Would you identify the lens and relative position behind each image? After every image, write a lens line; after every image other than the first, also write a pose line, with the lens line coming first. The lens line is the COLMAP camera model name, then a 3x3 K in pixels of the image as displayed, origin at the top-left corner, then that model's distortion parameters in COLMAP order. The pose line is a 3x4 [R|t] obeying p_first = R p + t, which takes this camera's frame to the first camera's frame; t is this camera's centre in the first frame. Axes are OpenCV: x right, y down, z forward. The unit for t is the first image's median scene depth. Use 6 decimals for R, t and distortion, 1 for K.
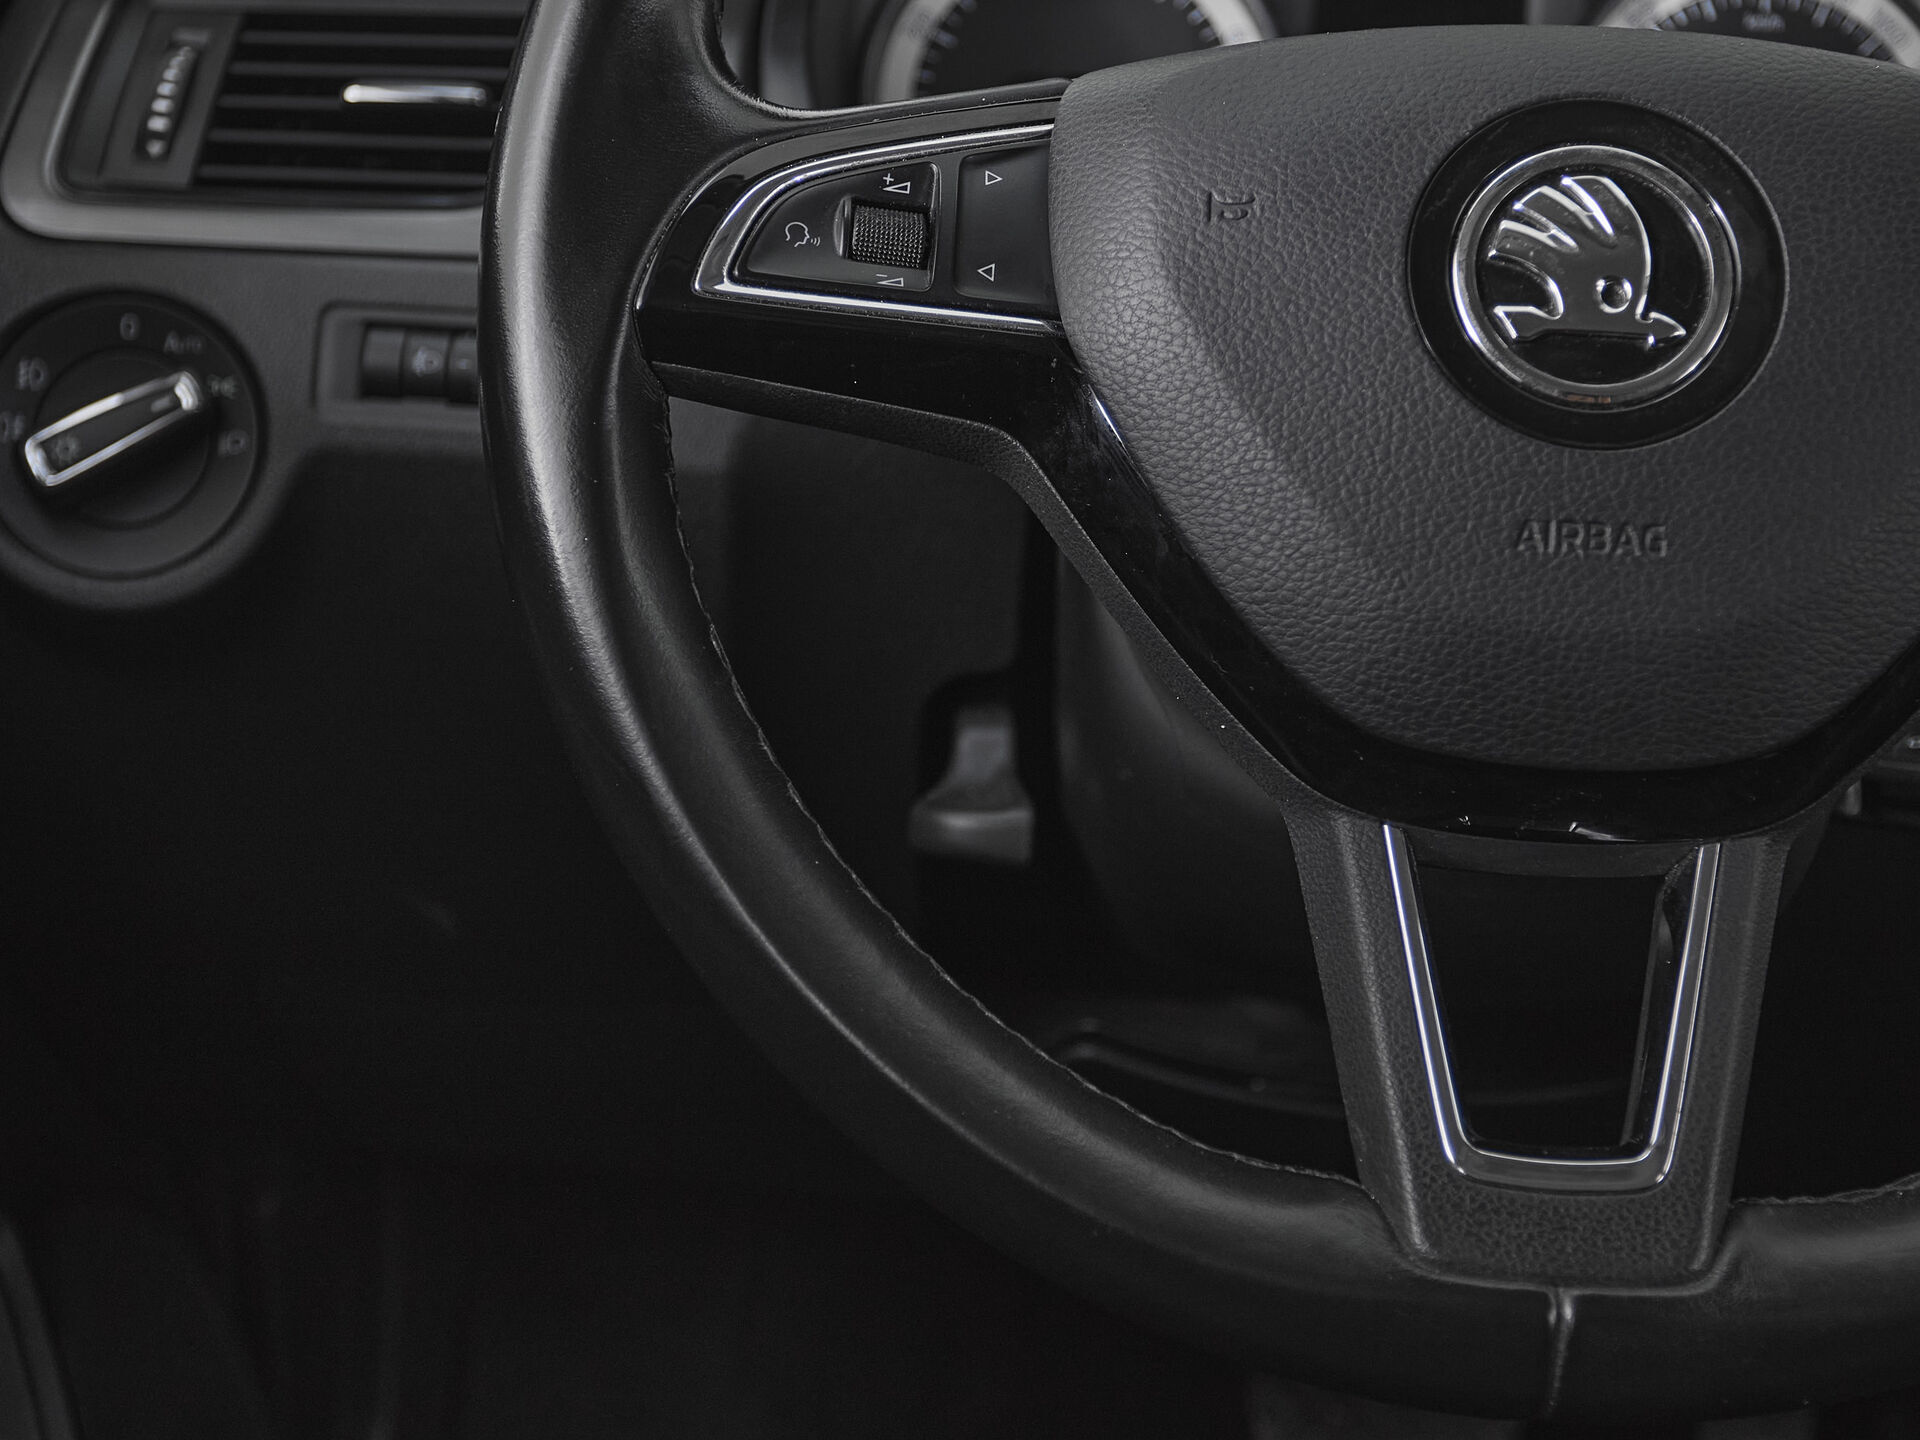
lens RADIAL K [[2996.0, 0, 954.1], [0, 2996.0, 656.8], [0, 0, 1]] dist [0.015611, -0.011472]
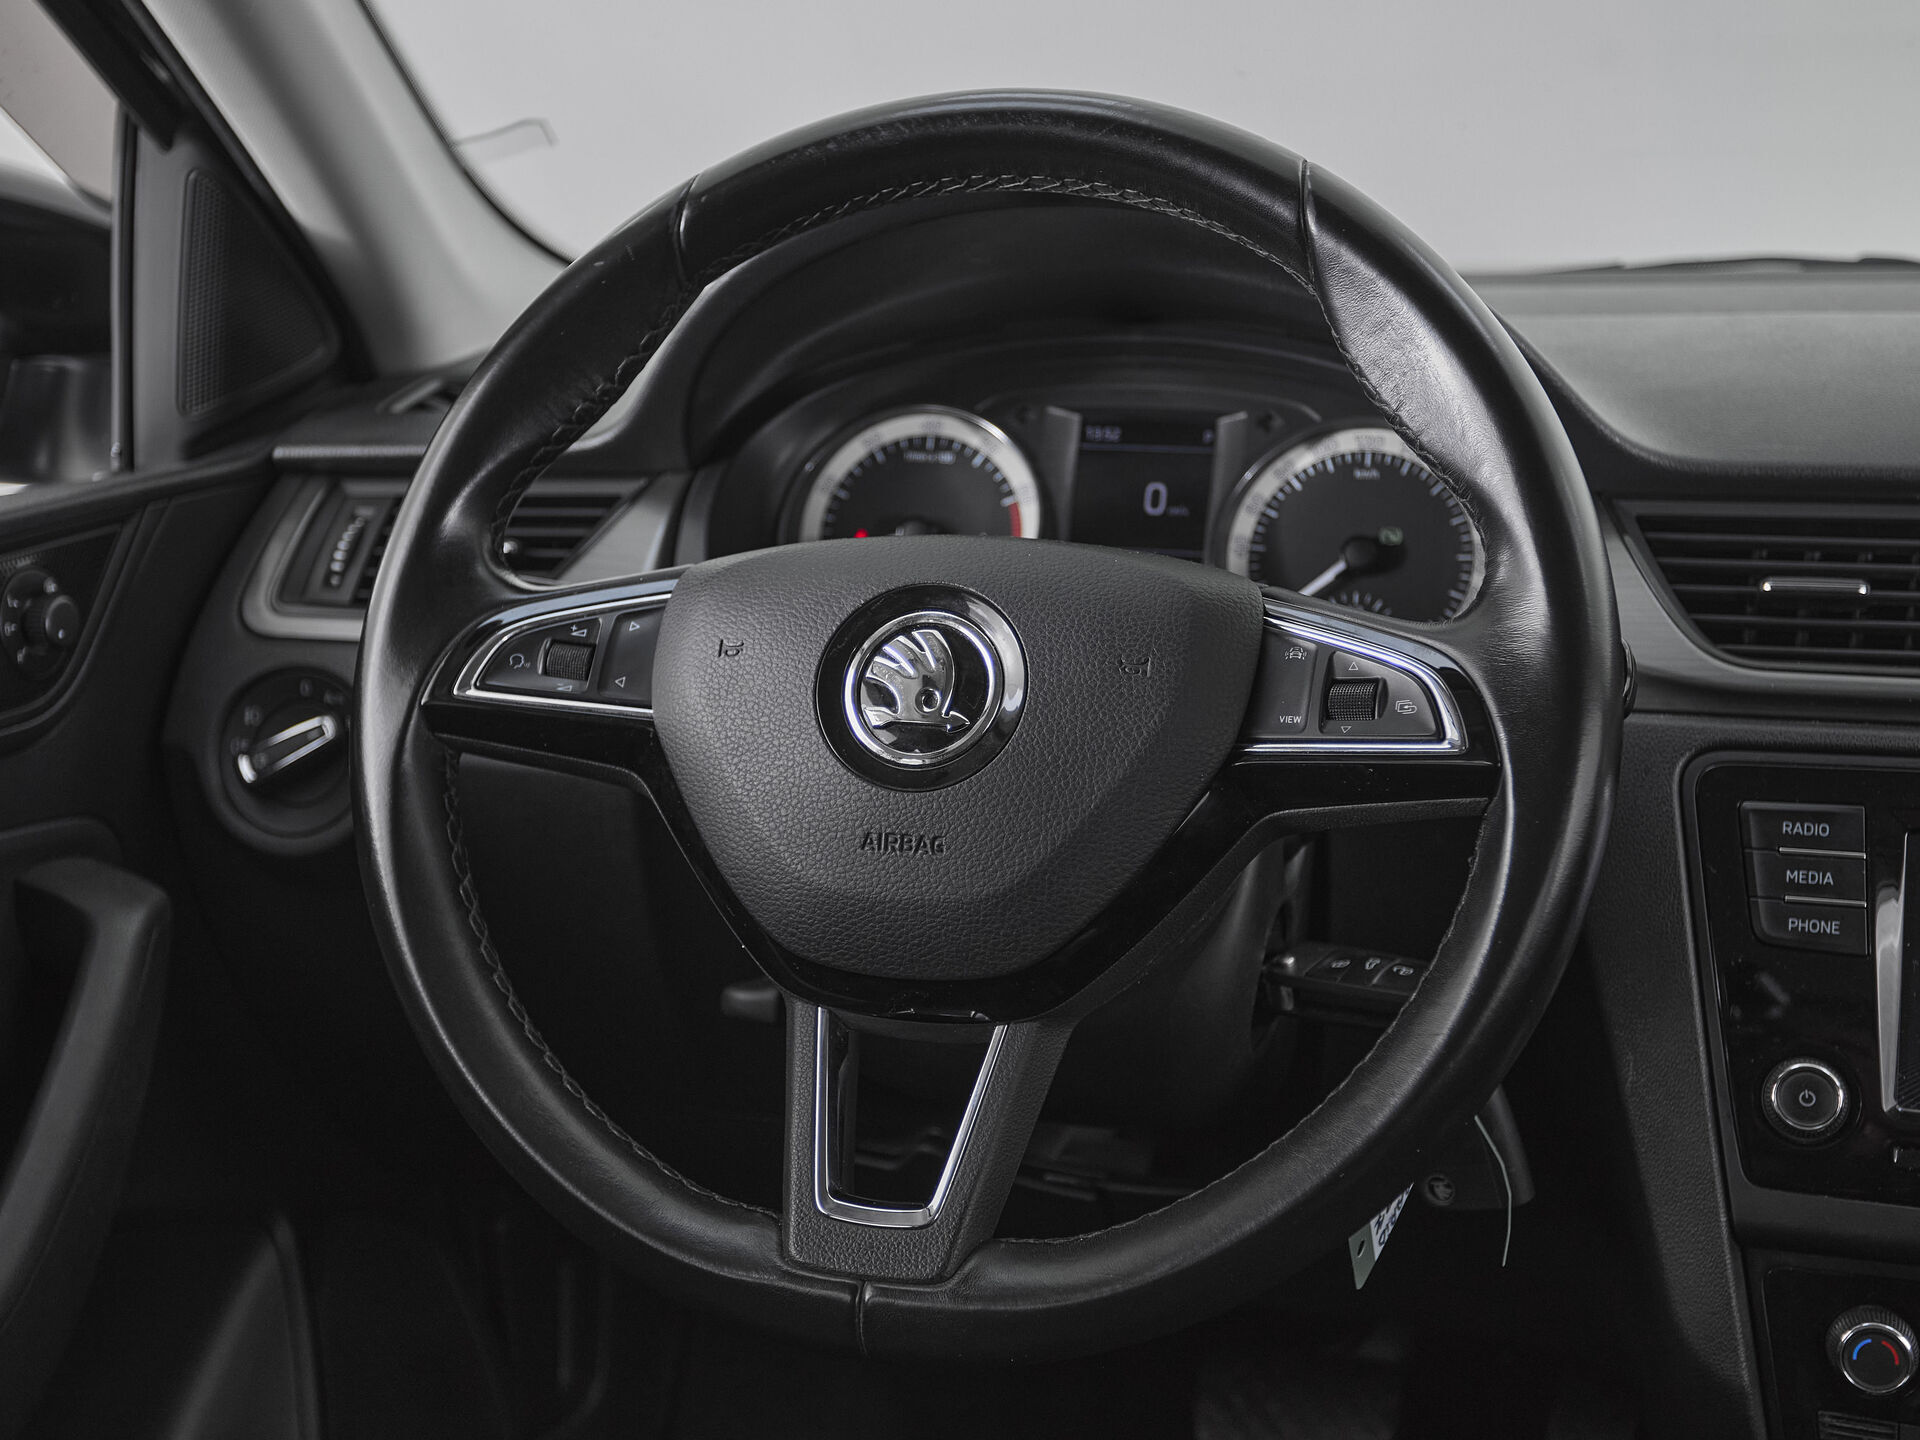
lens RADIAL K [[2410.1, 0, 896.6], [0, 2410.1, 730.8], [0, 0, 1]] dist [0.011345, 0.035408]
pose [[0.967746, 0.005164, -0.251877, 0.544078], [-0.016881, 0.998872, -0.044377, -0.041988], [0.251363, 0.047198, 0.966741, -0.330576]]
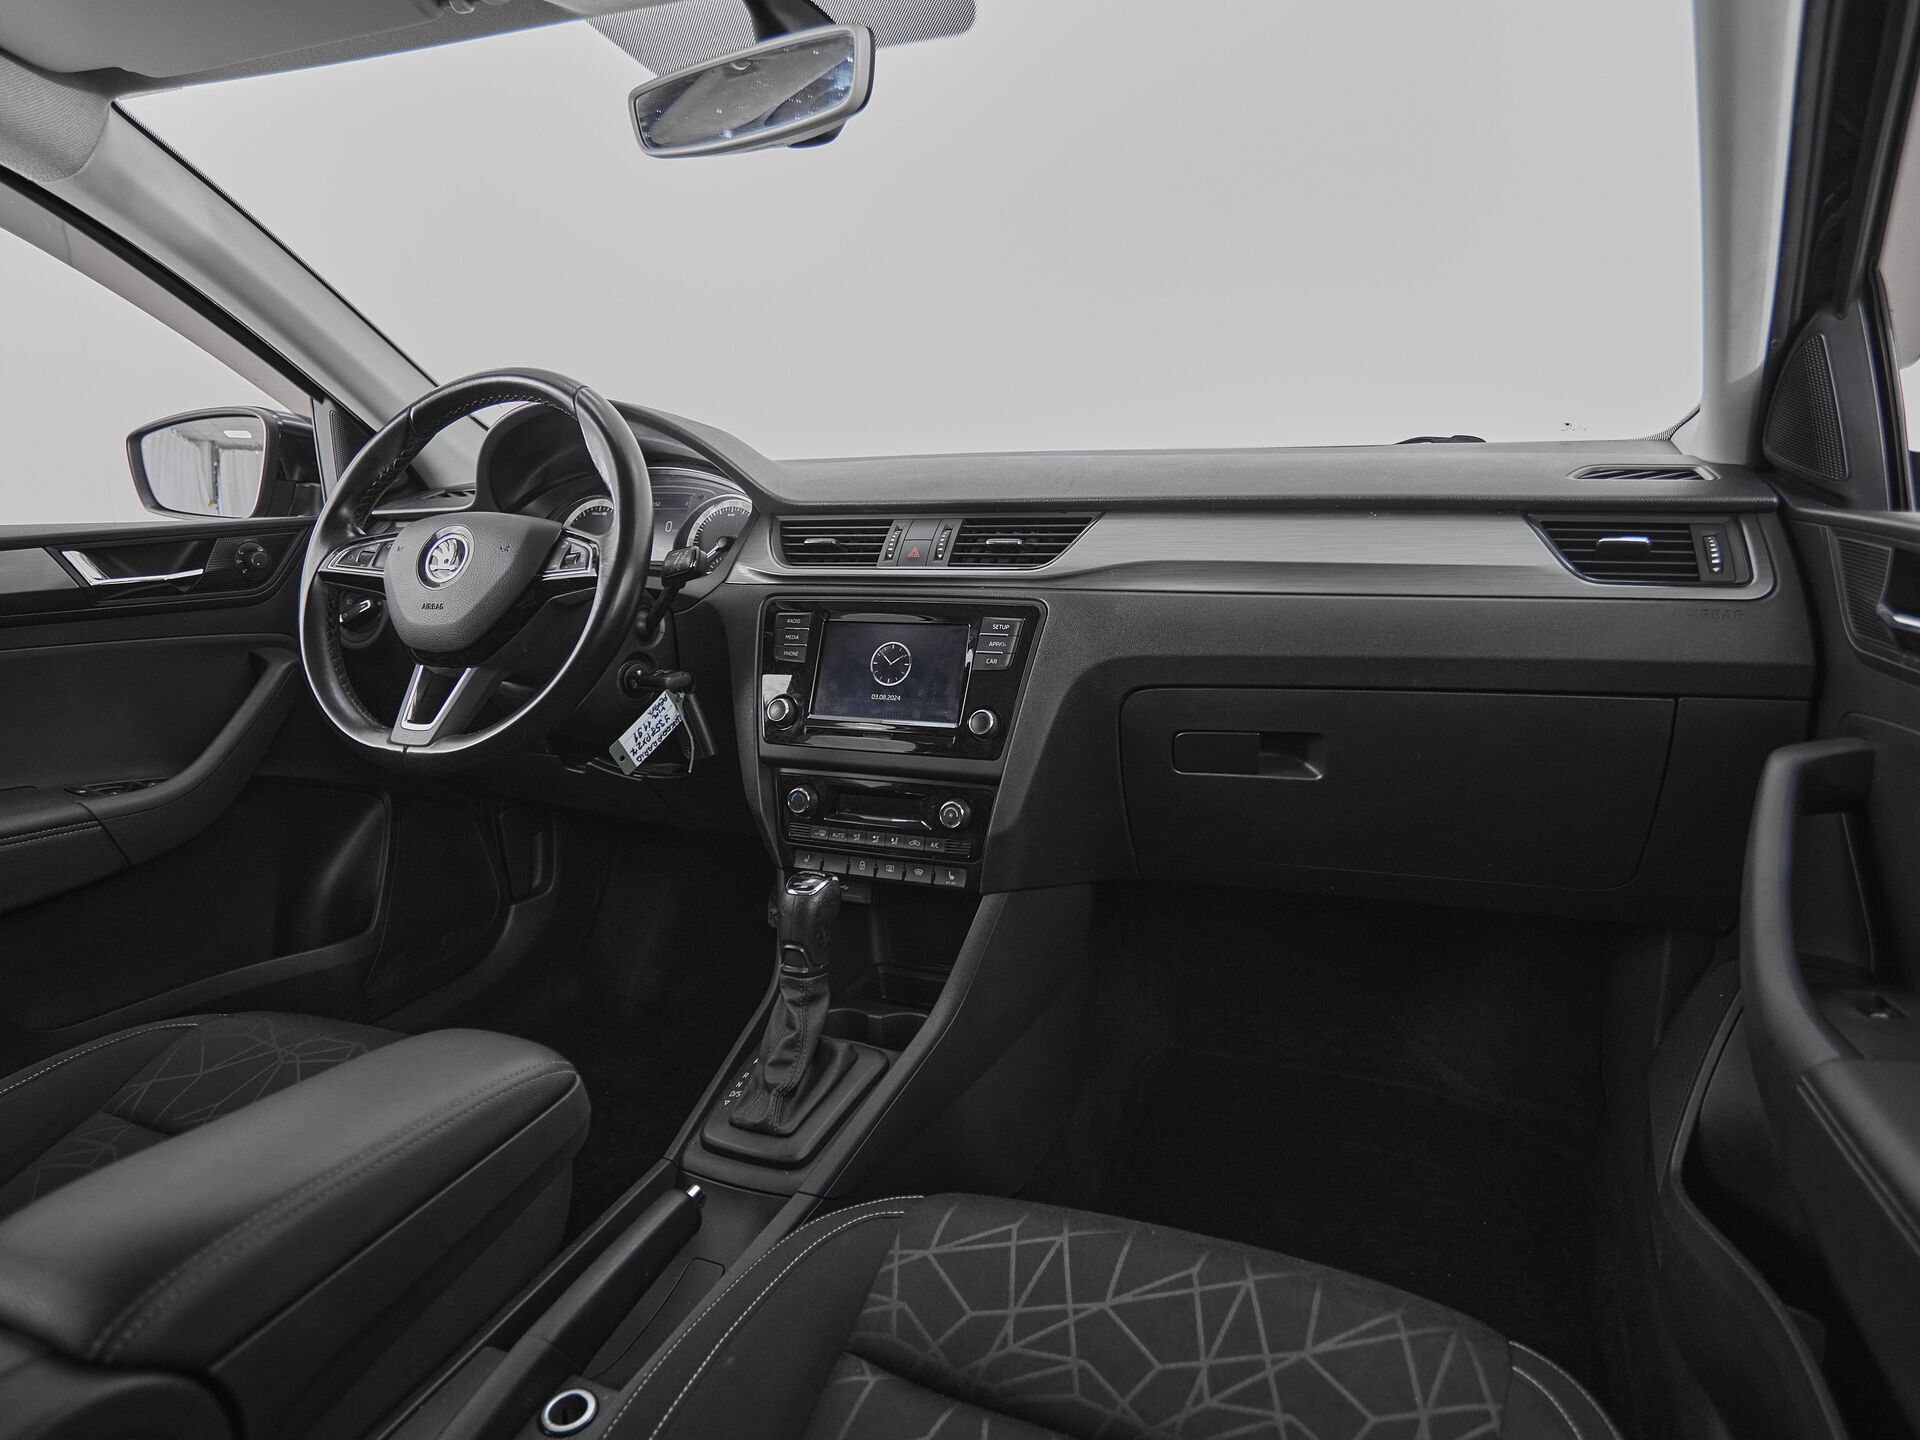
lens RADIAL K [[1141.4, 0, 960.4], [0, 1141.4, 691.0], [0, 0, 1]] dist [0.002071, -0.000322]
pose [[0.940997, 0.002714, -0.338403, 1.726292], [-0.033943, 0.995682, -0.086398, 0.243618], [0.336707, 0.092787, 0.937027, -0.538371]]
